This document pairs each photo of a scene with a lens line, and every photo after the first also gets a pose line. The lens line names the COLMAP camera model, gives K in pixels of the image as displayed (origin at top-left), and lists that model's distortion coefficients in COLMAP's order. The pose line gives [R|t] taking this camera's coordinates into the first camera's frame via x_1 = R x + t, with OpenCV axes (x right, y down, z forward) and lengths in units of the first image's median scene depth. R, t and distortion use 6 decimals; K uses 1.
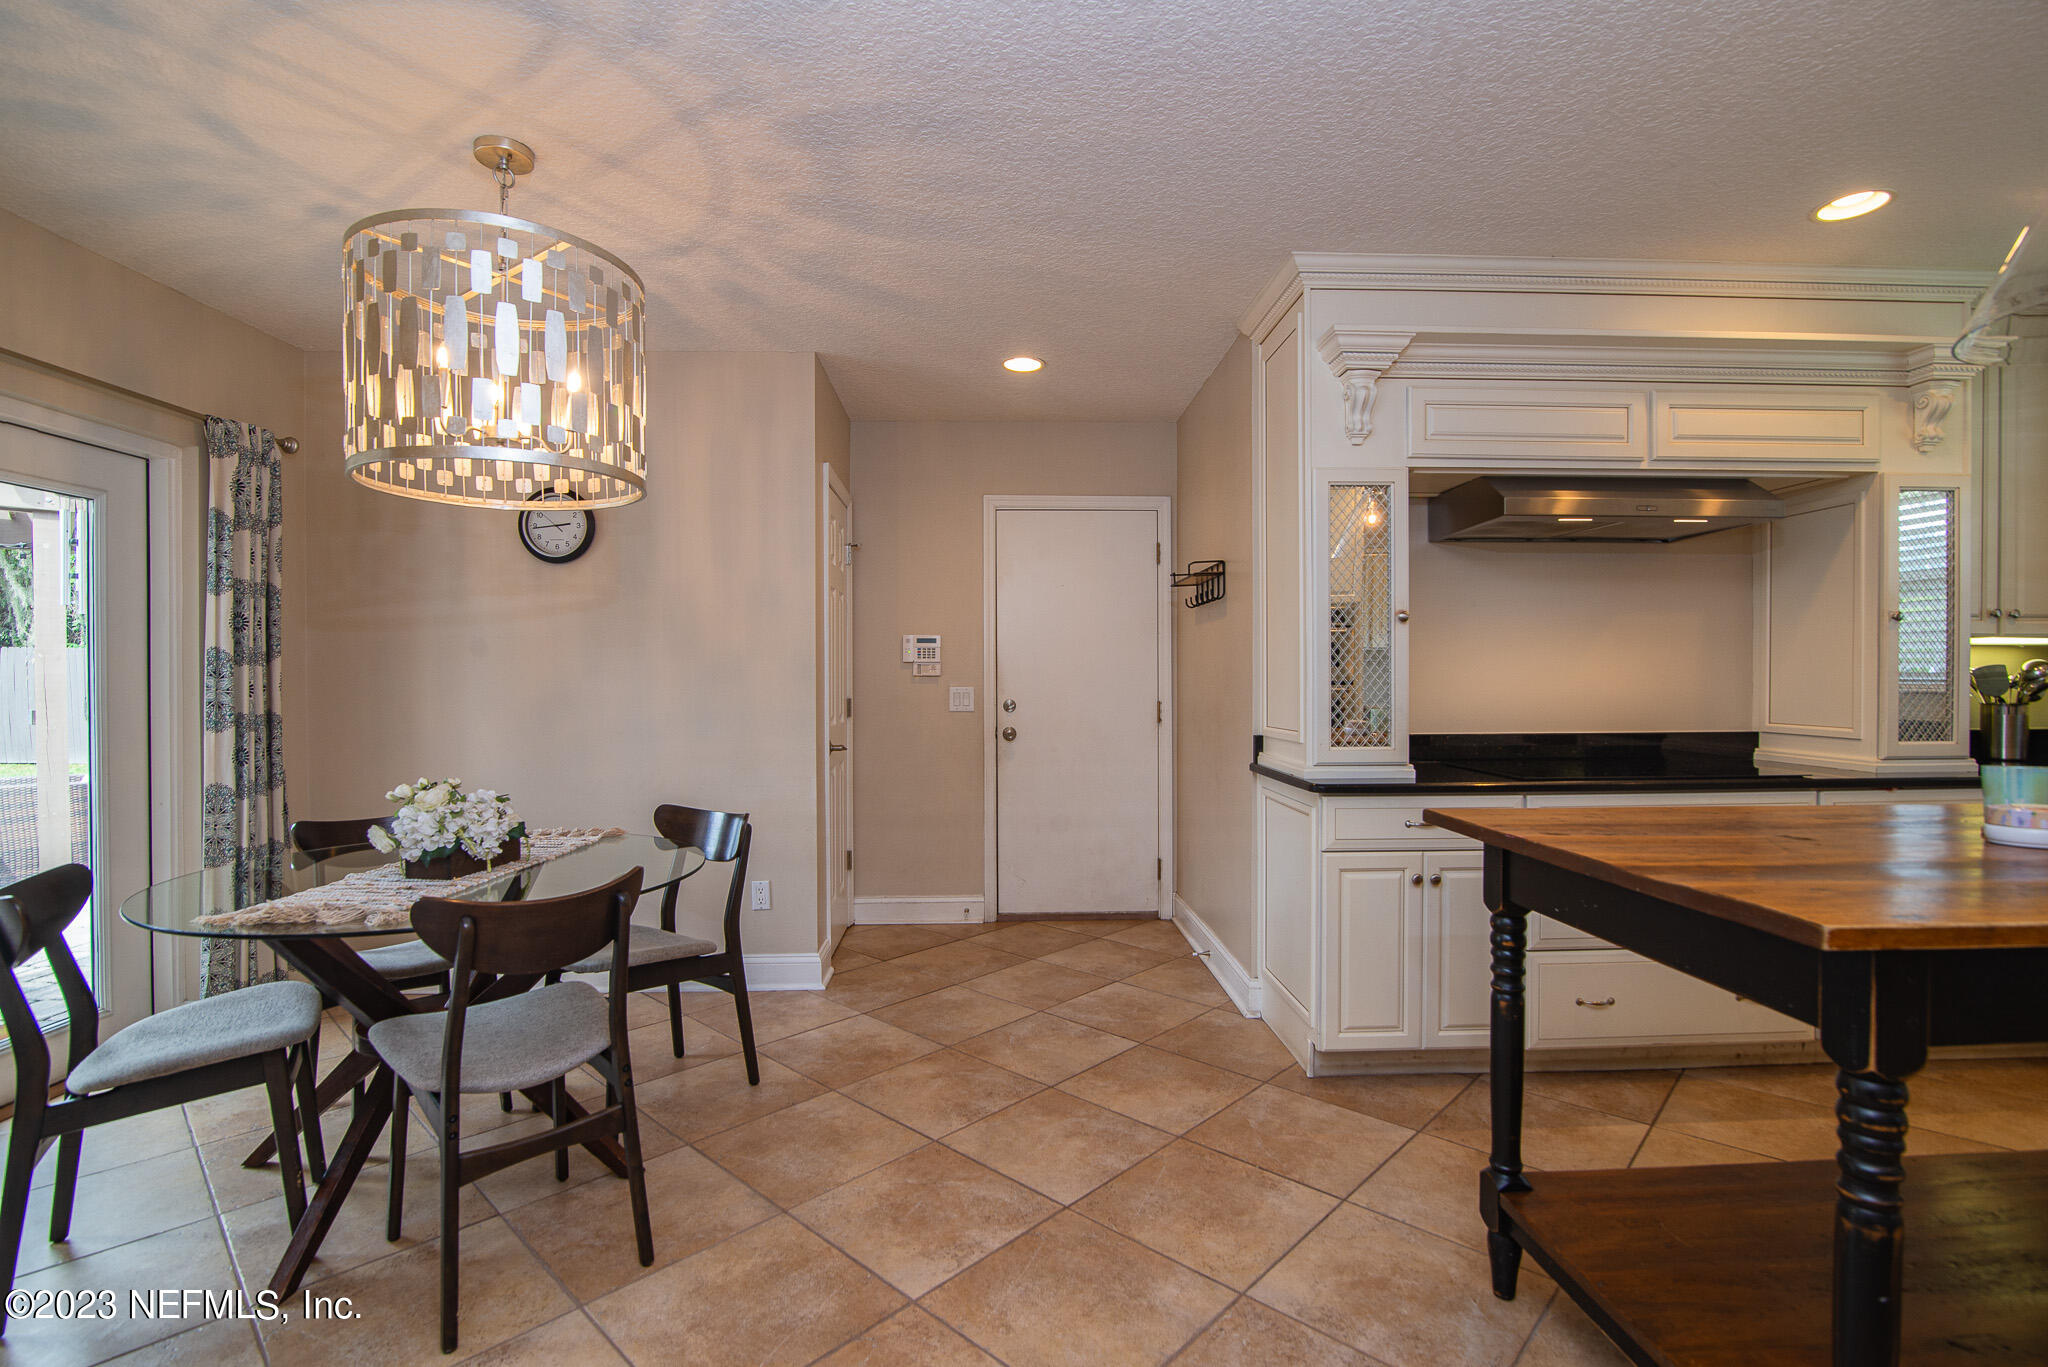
lens RADIAL K [[939.6, 0, 1017.4], [0, 939.6, 688.4], [0, 0, 1]] dist [-0.020940, 0.000867]
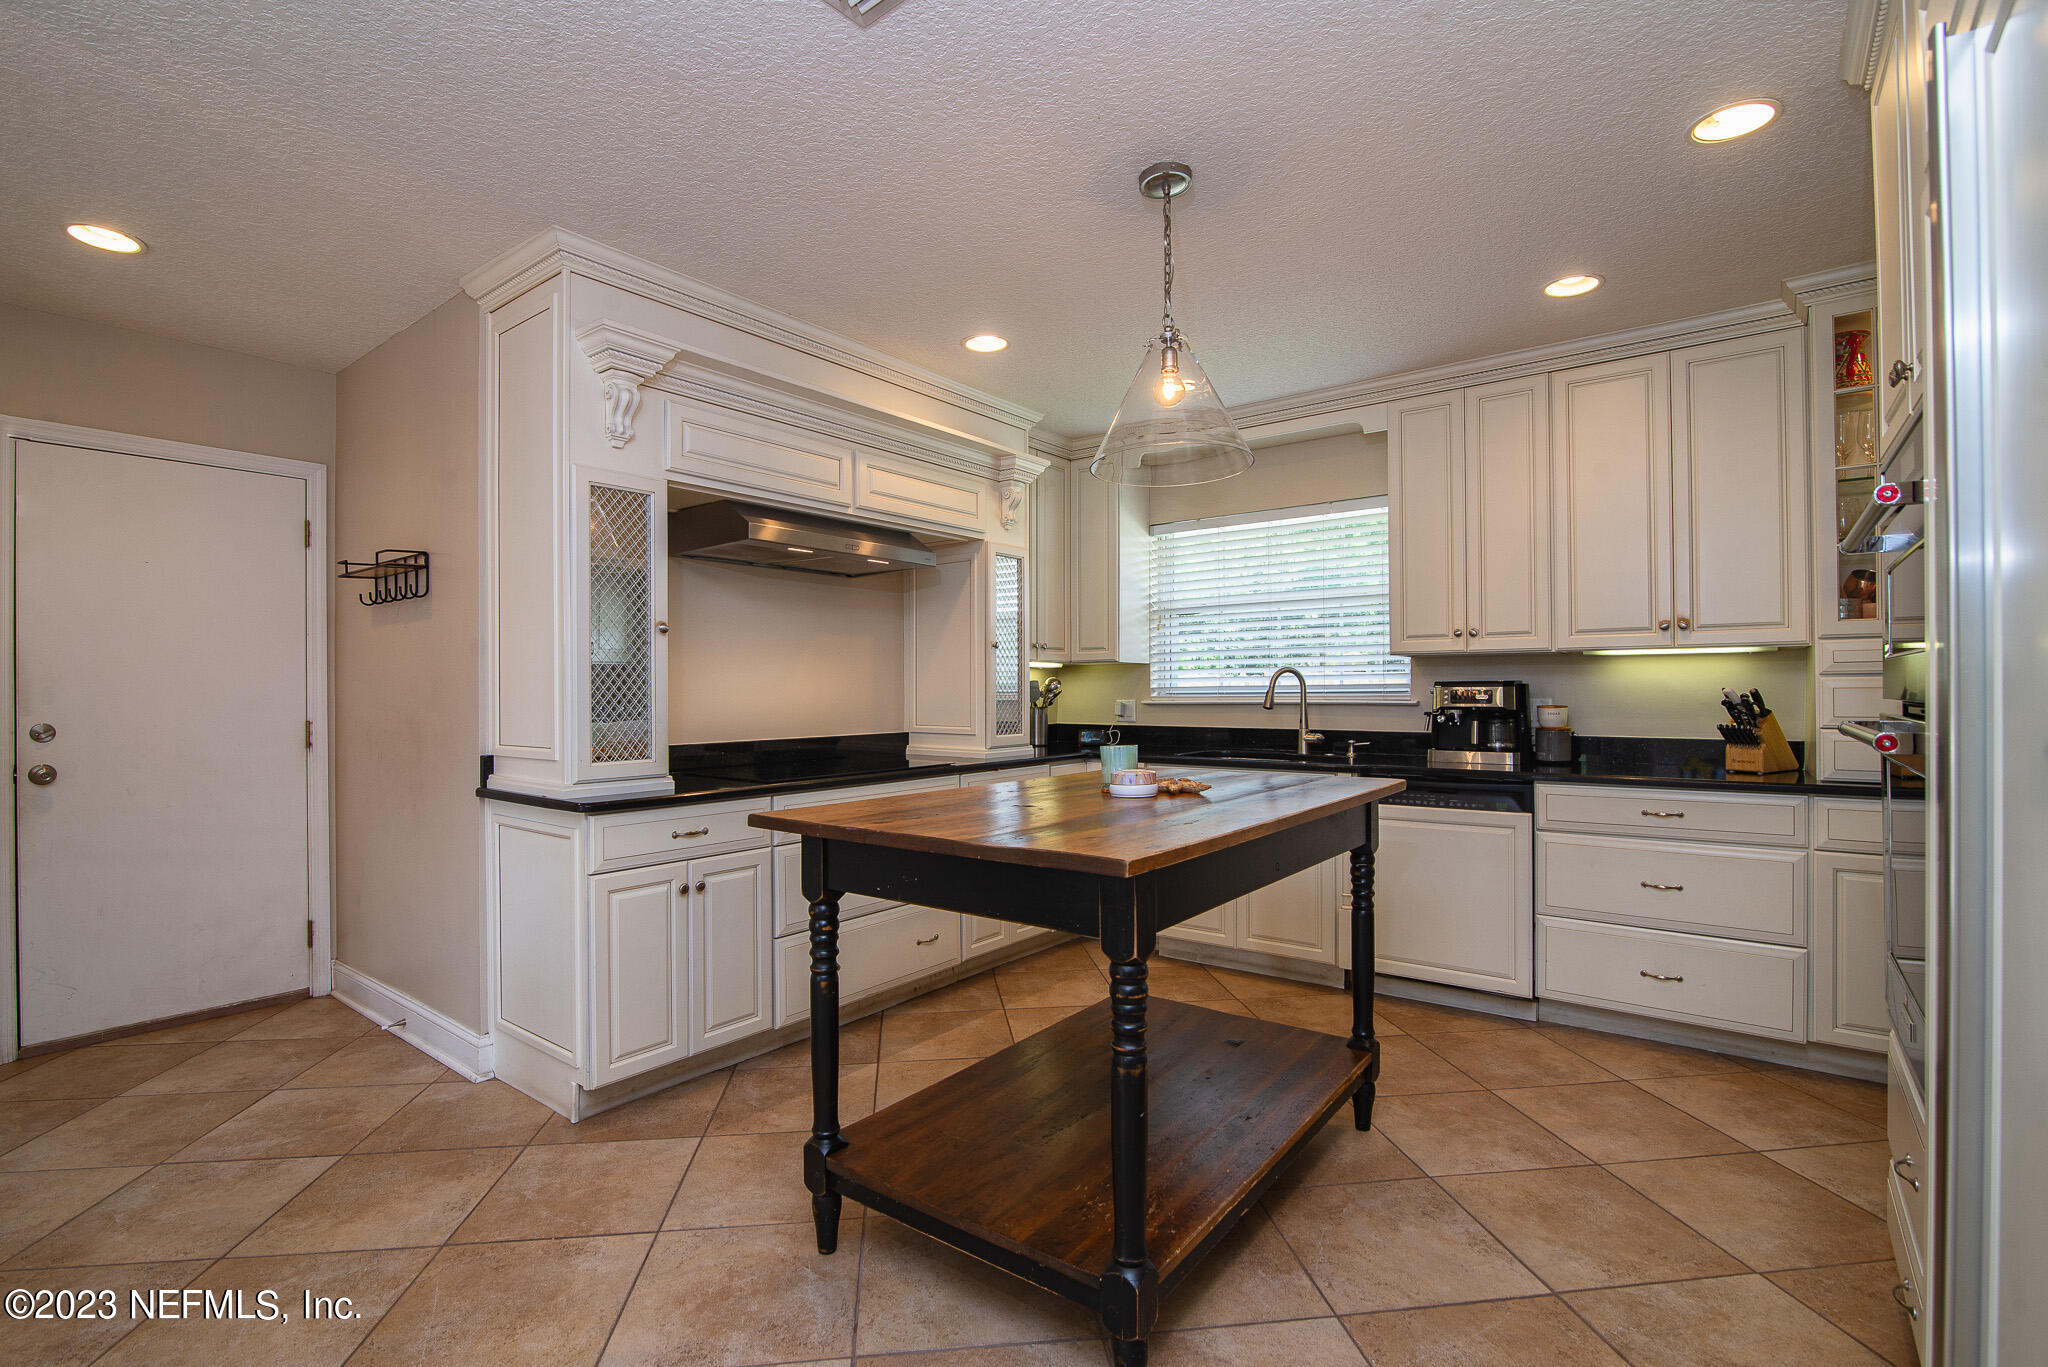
lens RADIAL K [[939.6, 0, 1020.1], [0, 939.6, 688.4], [0, 0, 1]] dist [-0.020940, 0.000867]
pose [[0.637956, 0.001239, 0.770072, -0.112379], [0.011296, 0.999876, -0.010967, 0.002857], [-0.769990, 0.015695, 0.637863, 0.068845]]
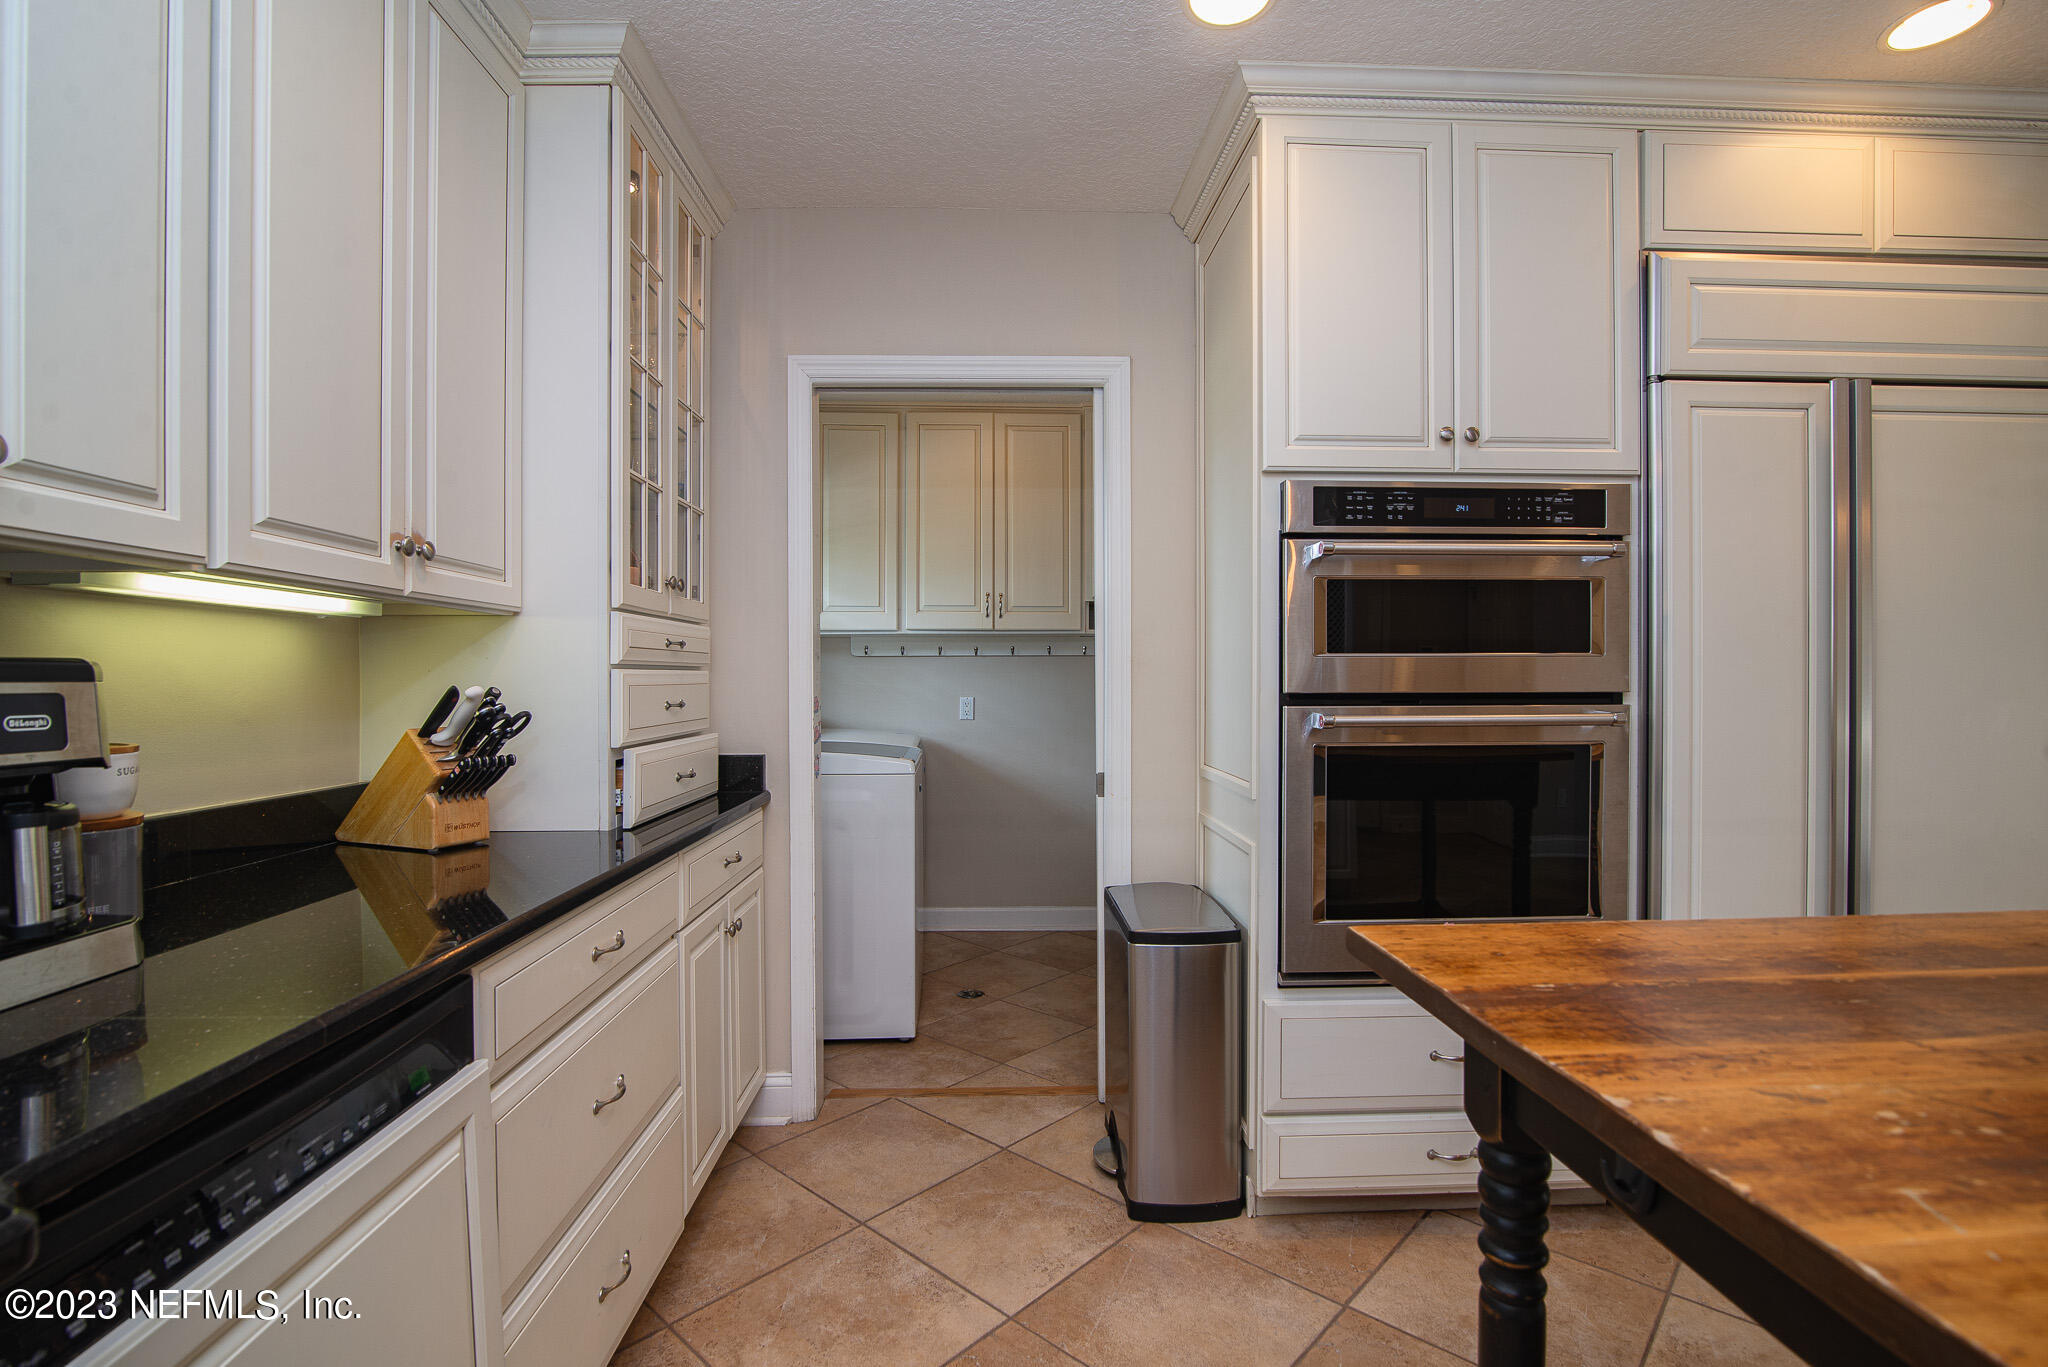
lens RADIAL K [[939.6, 0, 1011.3], [0, 939.6, 686.9], [0, 0, 1]] dist [-0.020940, 0.000867]
pose [[-0.999989, 0.003351, -0.003312, 0.945202], [0.003287, 0.999812, 0.019129, -0.008882], [0.003375, 0.019118, -0.999812, 0.695429]]
